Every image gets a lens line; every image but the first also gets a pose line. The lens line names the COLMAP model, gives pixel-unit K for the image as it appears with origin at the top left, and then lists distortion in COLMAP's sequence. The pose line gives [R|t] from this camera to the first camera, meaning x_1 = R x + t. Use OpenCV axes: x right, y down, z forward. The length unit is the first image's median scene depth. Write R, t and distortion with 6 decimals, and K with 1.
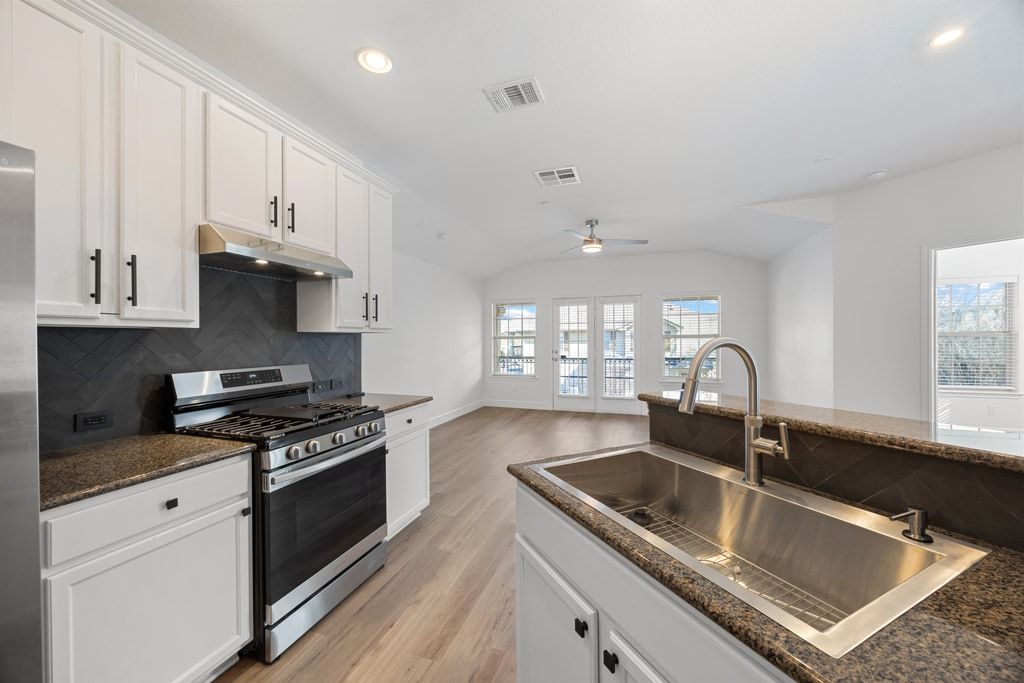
lens RADIAL K [[386.9, 0, 509.6], [0, 386.9, 340.1], [0, 0, 1]] dist [-0.007166, 0.000259]
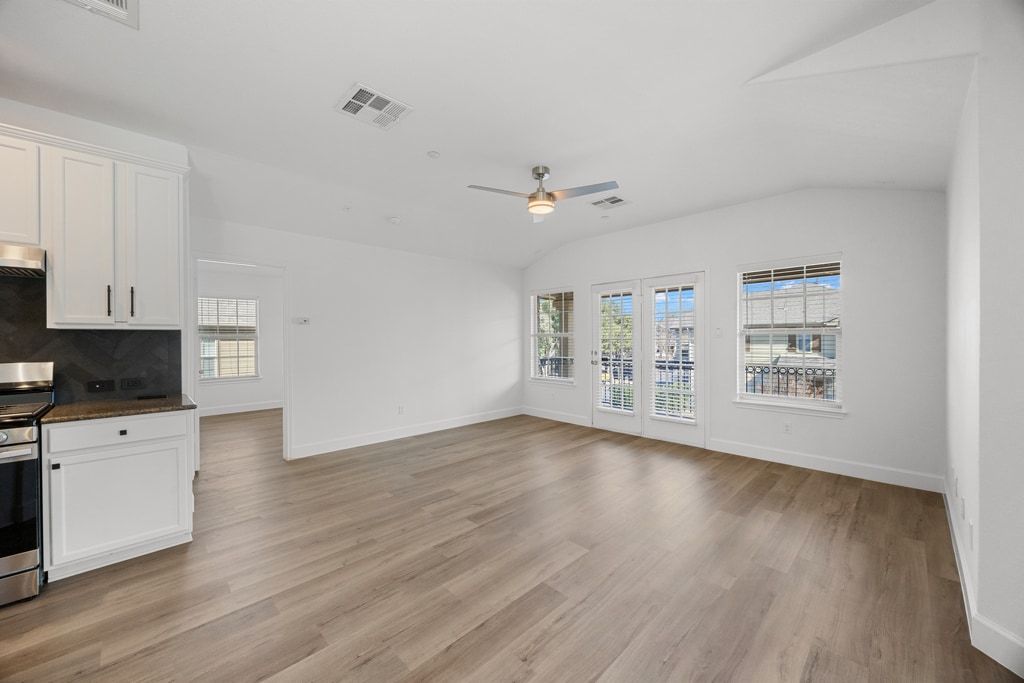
lens RADIAL K [[386.9, 0, 509.6], [0, 386.9, 340.1], [0, 0, 1]] dist [-0.007166, 0.000259]
pose [[0.892164, 0.003561, -0.451697, 1.015485], [-0.001043, 0.999983, 0.005823, -0.000746], [0.451709, -0.004723, 0.892153, 0.728327]]
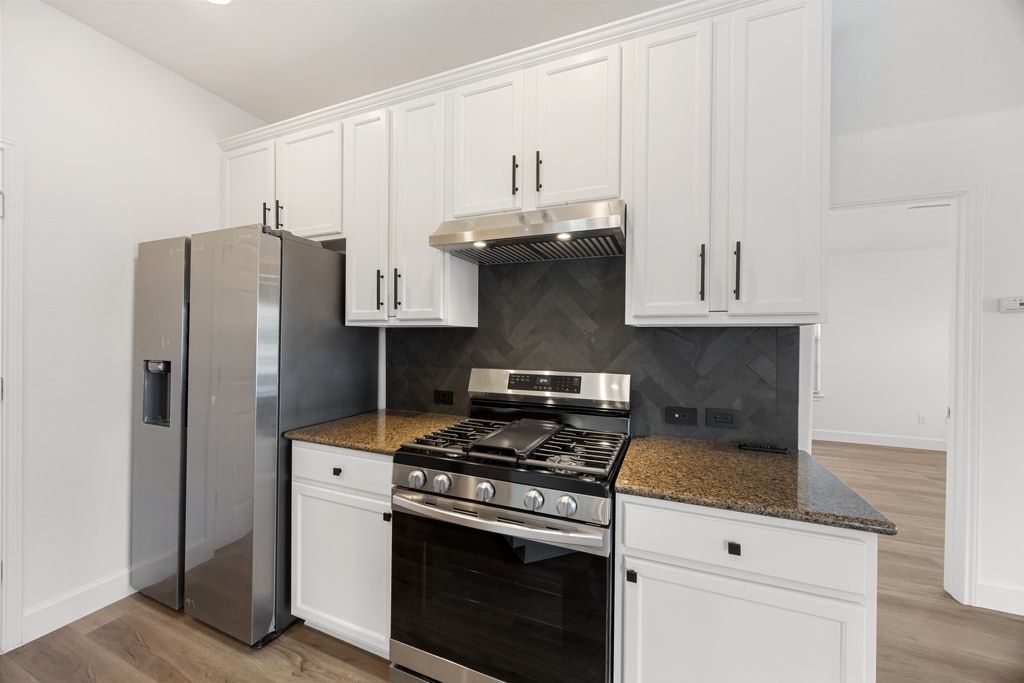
lens RADIAL K [[386.9, 0, 509.6], [0, 386.9, 340.1], [0, 0, 1]] dist [-0.007166, 0.000259]
pose [[-0.061307, 0.010119, -0.998068, 0.166520], [-0.011138, 0.999879, 0.010821, -0.003403], [0.998057, 0.011780, -0.061187, 0.916764]]
